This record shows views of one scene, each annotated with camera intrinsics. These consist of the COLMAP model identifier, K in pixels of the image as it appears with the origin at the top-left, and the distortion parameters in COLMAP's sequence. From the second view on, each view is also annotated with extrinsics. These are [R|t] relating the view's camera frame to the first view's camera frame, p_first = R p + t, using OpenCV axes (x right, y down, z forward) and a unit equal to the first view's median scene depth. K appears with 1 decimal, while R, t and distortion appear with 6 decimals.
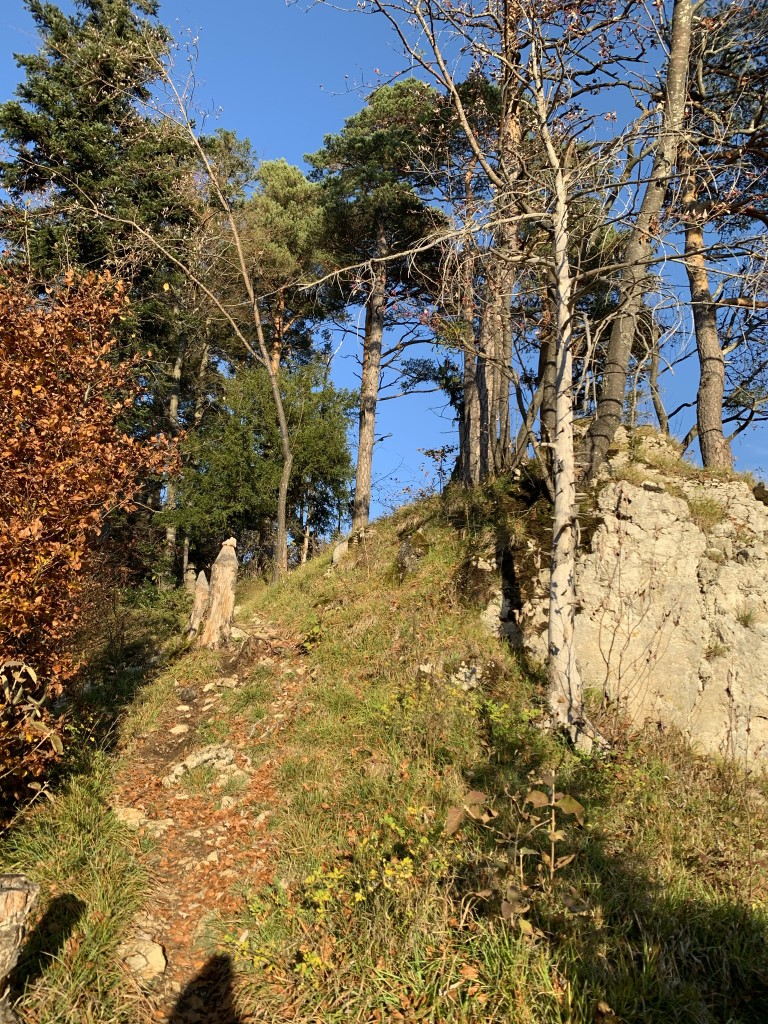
lens RADIAL K [[757.9, 0, 384.0], [0, 757.9, 512.0], [0, 0, 1]] dist [-0.008181, -0.004555]
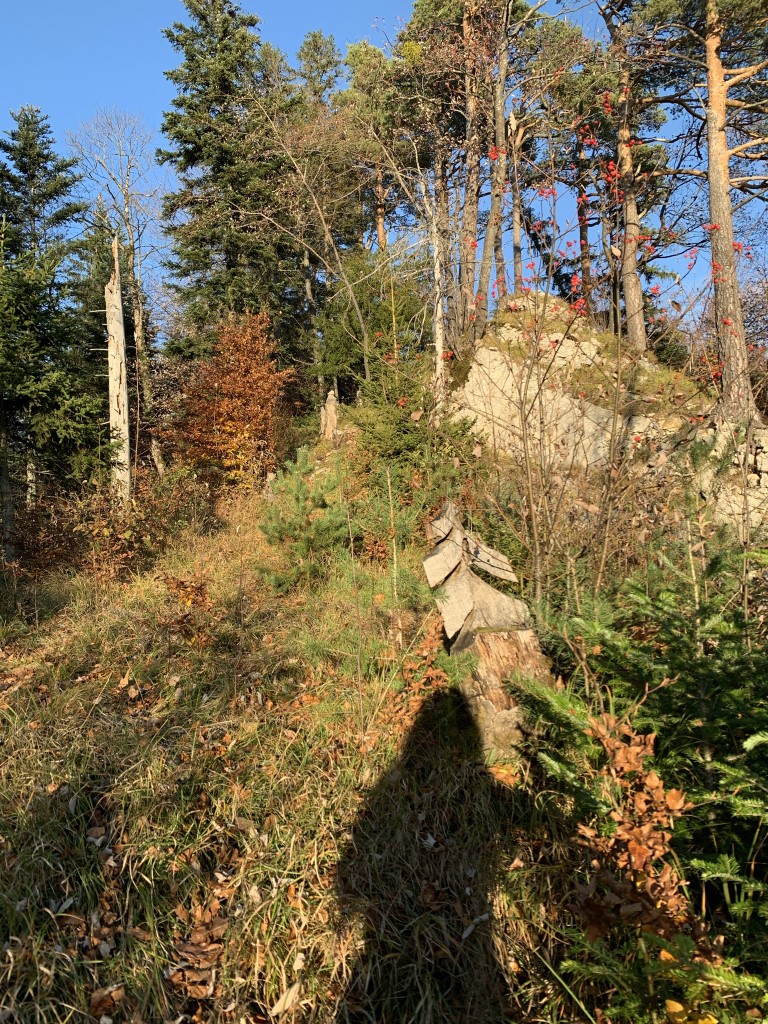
lens RADIAL K [[757.9, 0, 384.0], [0, 757.9, 512.0], [0, 0, 1]] dist [-0.008181, -0.004555]
pose [[0.966240, -0.091153, -0.240980, 0.208441], [0.148798, 0.960997, 0.233119, -0.055793], [0.210331, -0.261106, 0.942117, -0.536104]]
